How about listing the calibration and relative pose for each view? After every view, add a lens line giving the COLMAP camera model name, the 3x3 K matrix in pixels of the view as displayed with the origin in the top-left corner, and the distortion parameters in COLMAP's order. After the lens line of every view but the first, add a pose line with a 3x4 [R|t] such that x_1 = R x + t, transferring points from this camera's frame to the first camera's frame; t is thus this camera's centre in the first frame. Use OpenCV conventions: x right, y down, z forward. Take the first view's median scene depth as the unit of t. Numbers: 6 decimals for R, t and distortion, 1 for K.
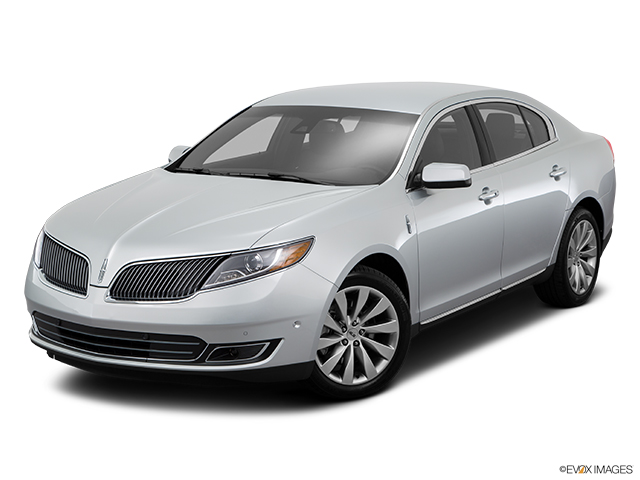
lens RADIAL K [[1158.5, 0, 320.0], [0, 1158.5, 240.0], [0, 0, 1]] dist [0.011832, 0.045397]
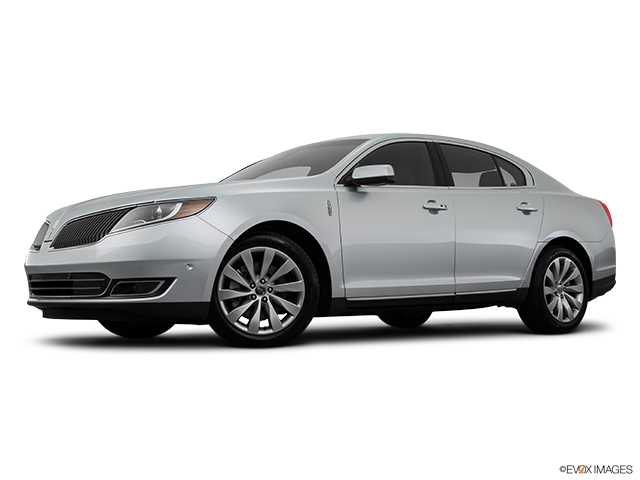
lens RADIAL K [[821.0, 0, 320.0], [0, 821.0, 240.0], [0, 0, 1]] dist [0.011337, 0.014398]
pose [[0.962465, -0.024672, -0.270284, 0.304081], [-0.031003, 0.979347, -0.199797, 0.191854], [0.269631, 0.200677, 0.941822, 0.237870]]
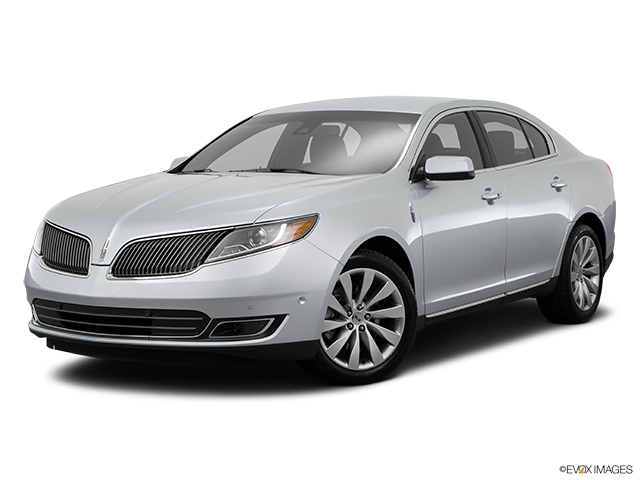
lens RADIAL K [[1158.5, 0, 320.0], [0, 1158.5, 240.0], [0, 0, 1]] dist [0.011832, 0.045397]
pose [[0.999942, -0.009220, 0.005600, -0.008898], [0.009669, 0.996227, -0.086243, 0.098942], [-0.004784, 0.086292, 0.996258, 0.014509]]
